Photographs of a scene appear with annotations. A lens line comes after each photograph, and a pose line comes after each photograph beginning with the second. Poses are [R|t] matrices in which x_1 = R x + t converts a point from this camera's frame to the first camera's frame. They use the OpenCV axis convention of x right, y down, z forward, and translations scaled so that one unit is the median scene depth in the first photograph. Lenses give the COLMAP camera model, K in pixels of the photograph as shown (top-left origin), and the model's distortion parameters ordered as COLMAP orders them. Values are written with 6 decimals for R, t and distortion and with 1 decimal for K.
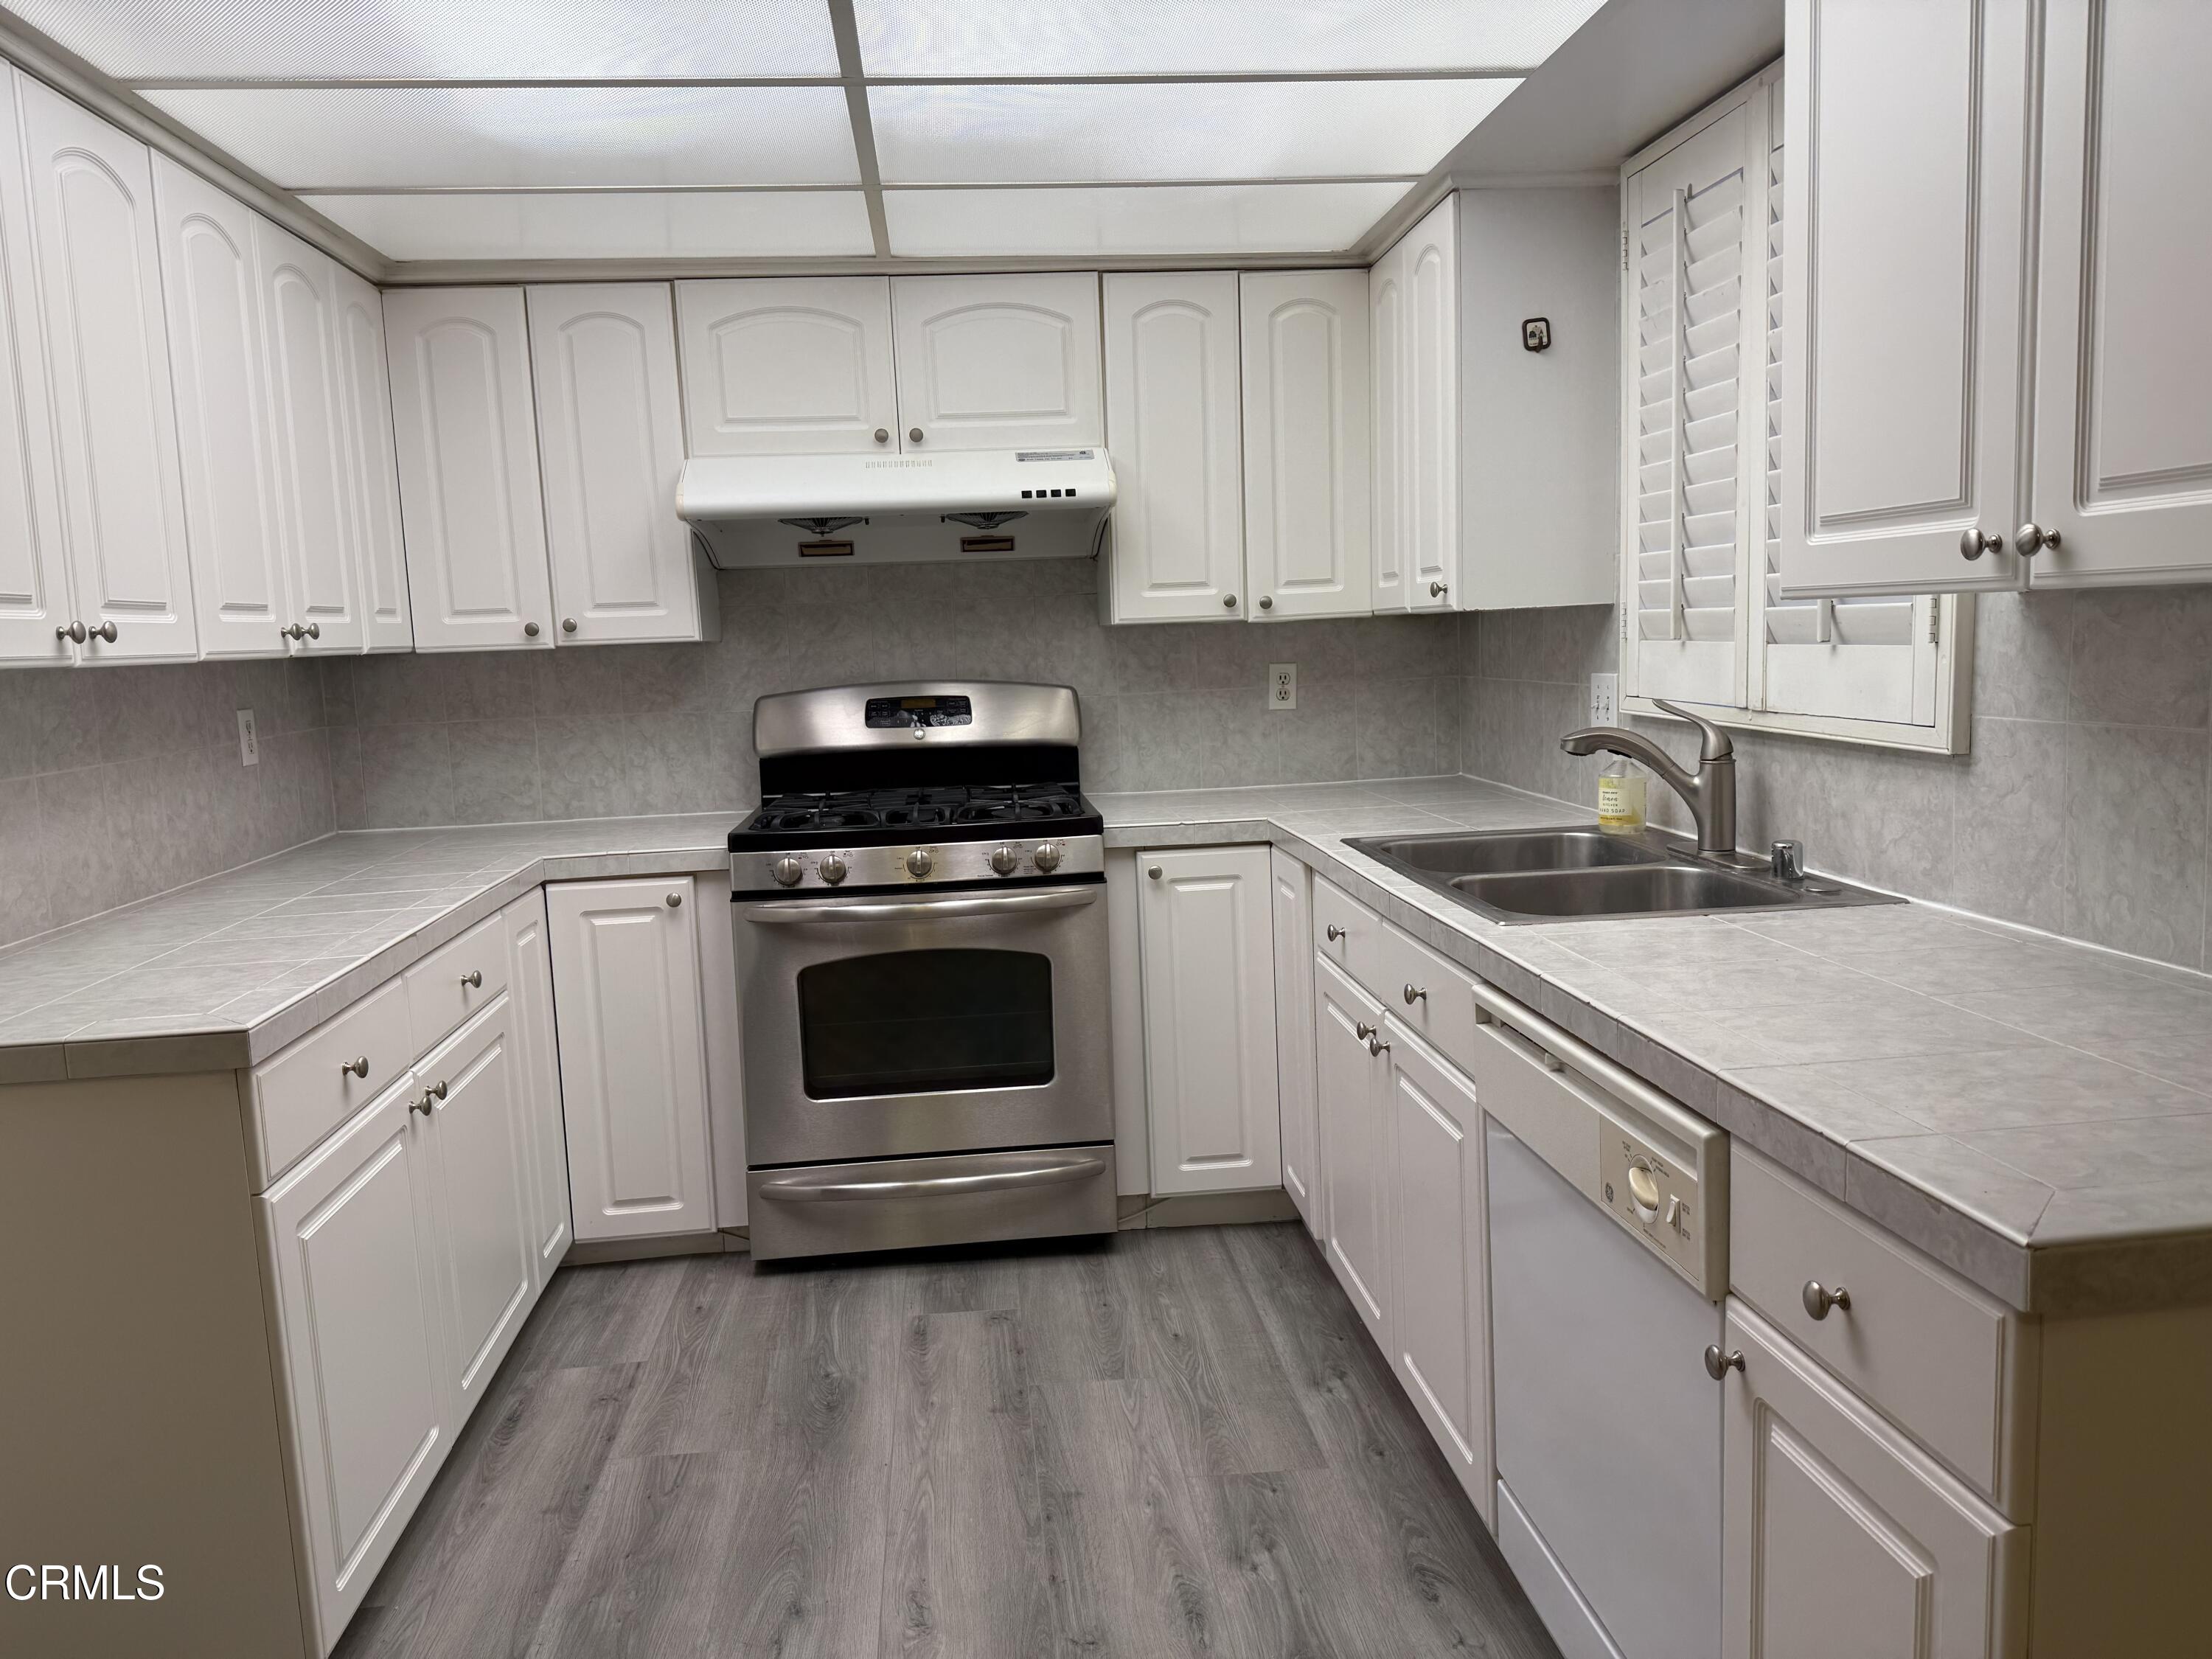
lens RADIAL K [[1532.6, 0, 1103.3], [0, 1532.6, 834.9], [0, 0, 1]] dist [0.129789, -0.278643]
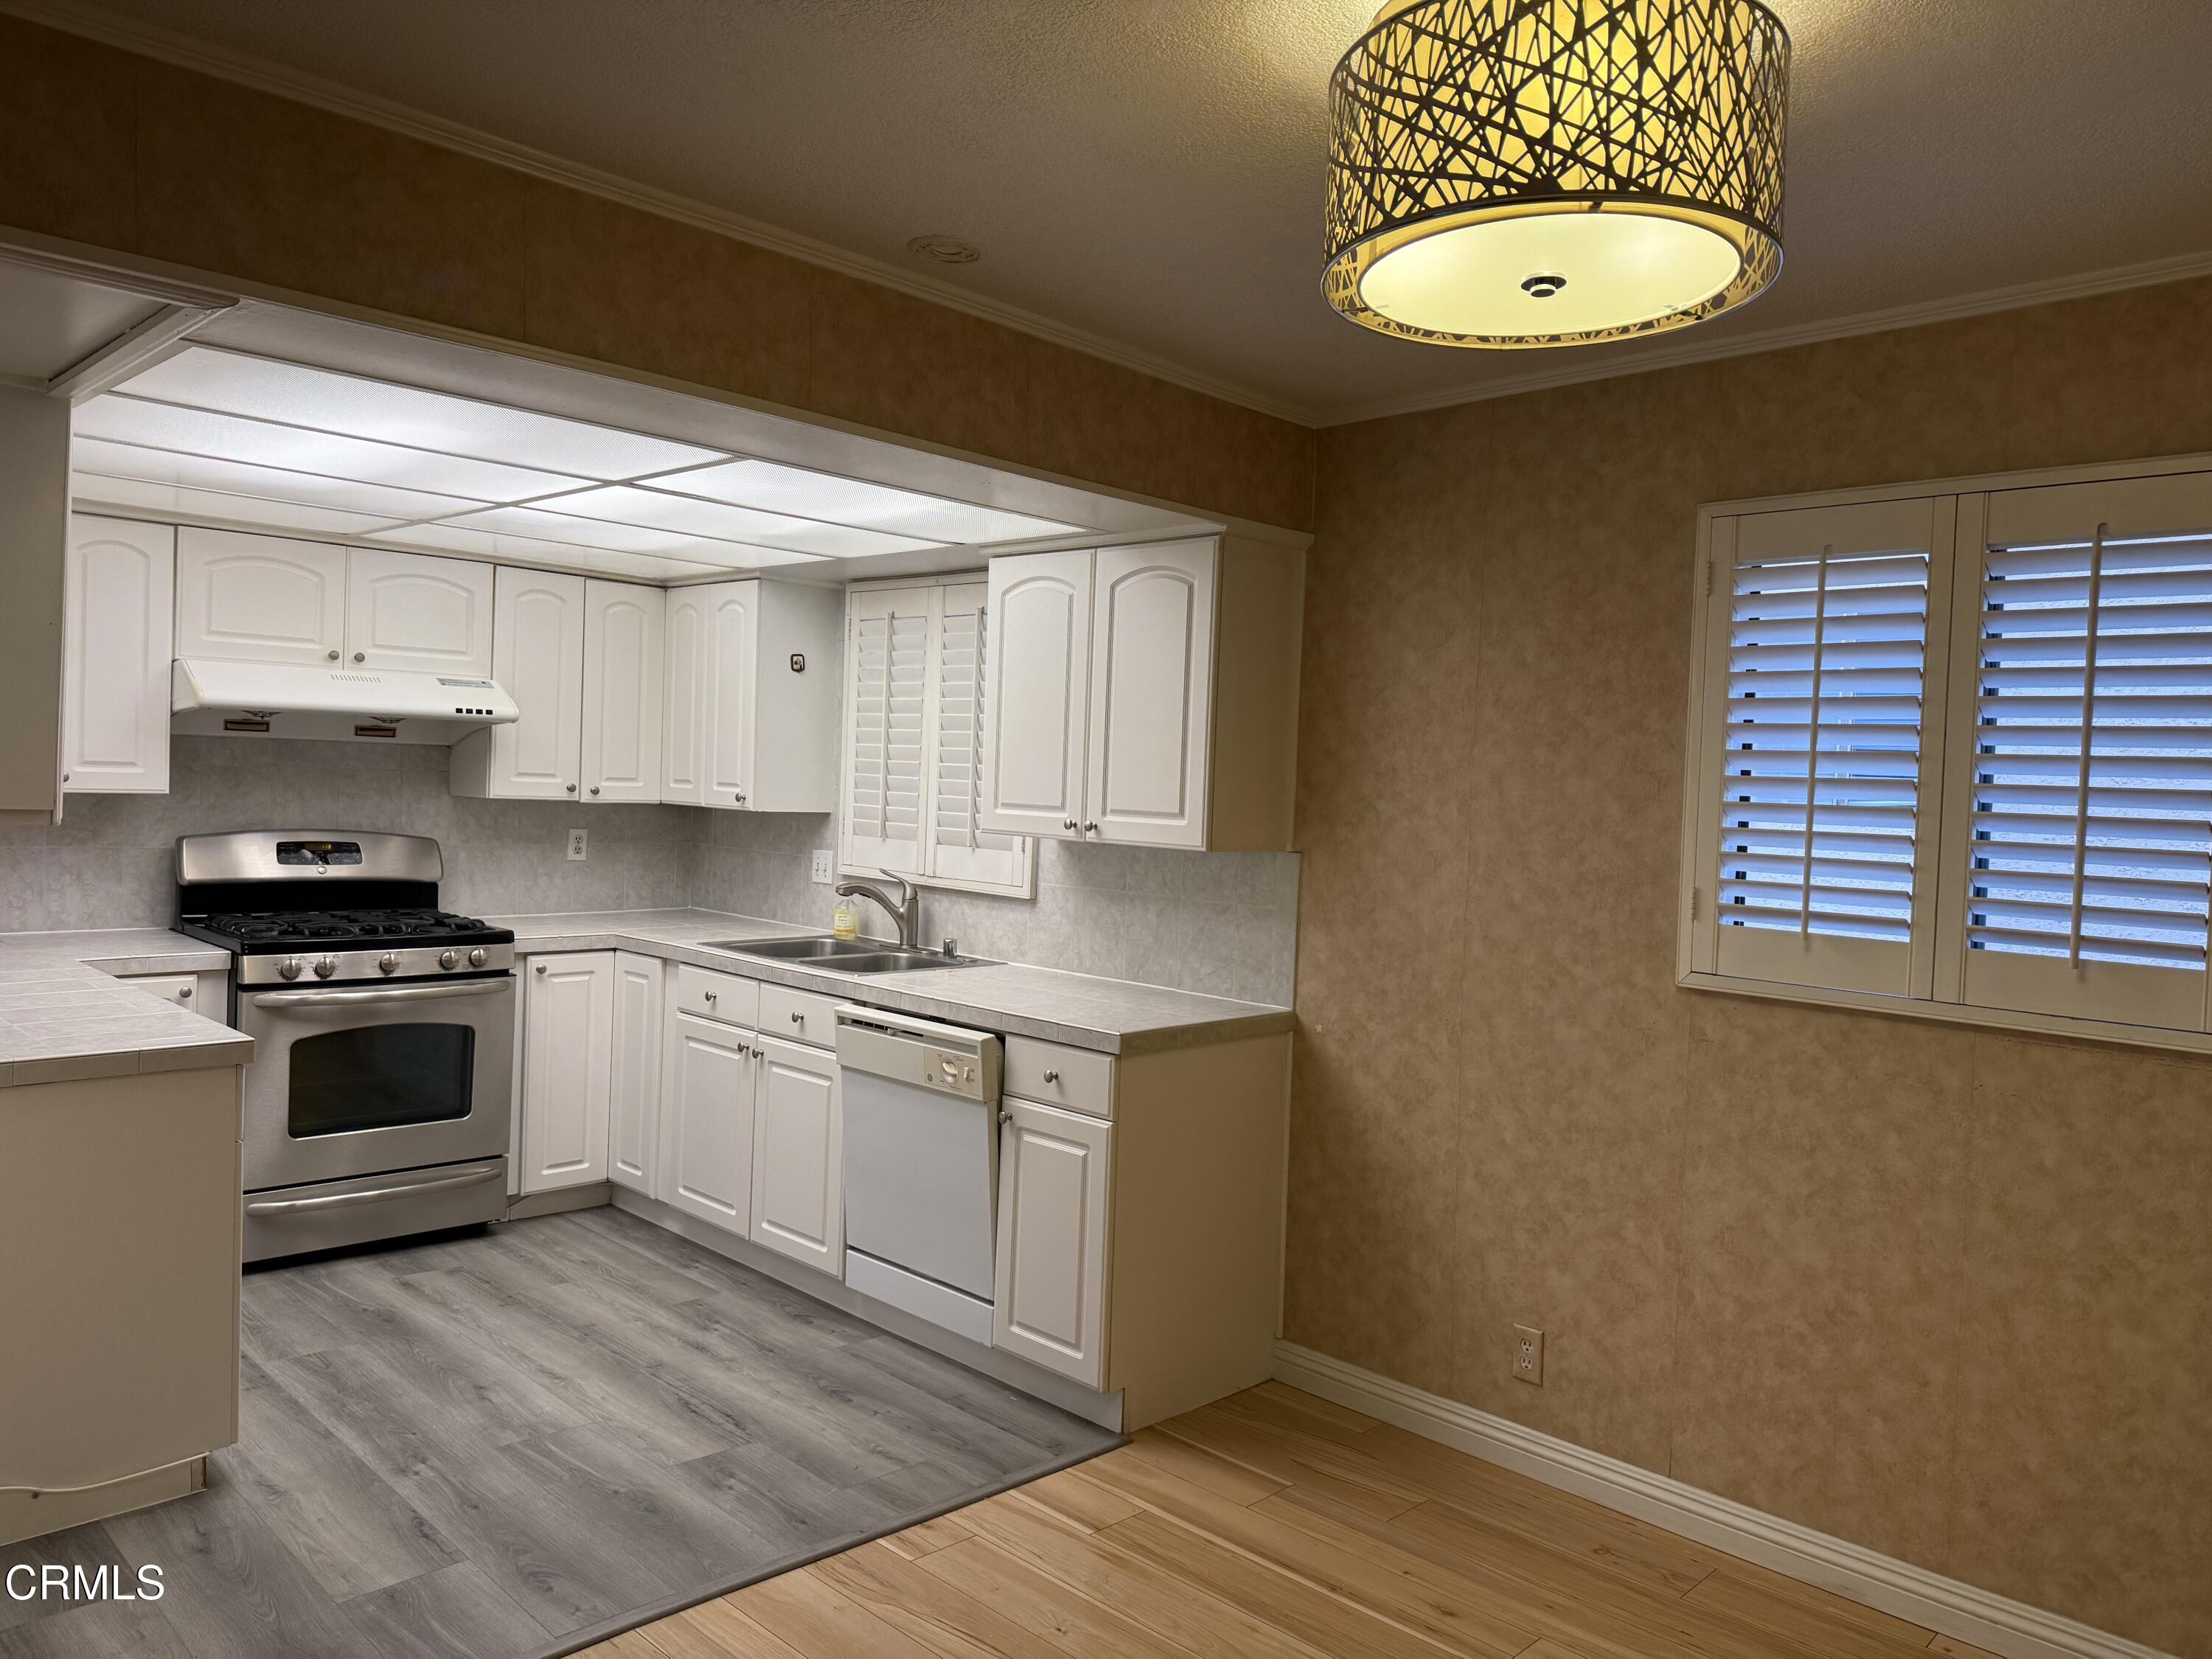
lens RADIAL K [[1576.4, 0, 1100.7], [0, 1576.4, 896.0], [0, 0, 1]] dist [0.267259, -0.312470]
pose [[0.773426, 0.020394, 0.633558, -0.564408], [0.013880, 0.998698, -0.049092, 0.040078], [-0.633734, 0.046763, 0.772136, -0.583296]]
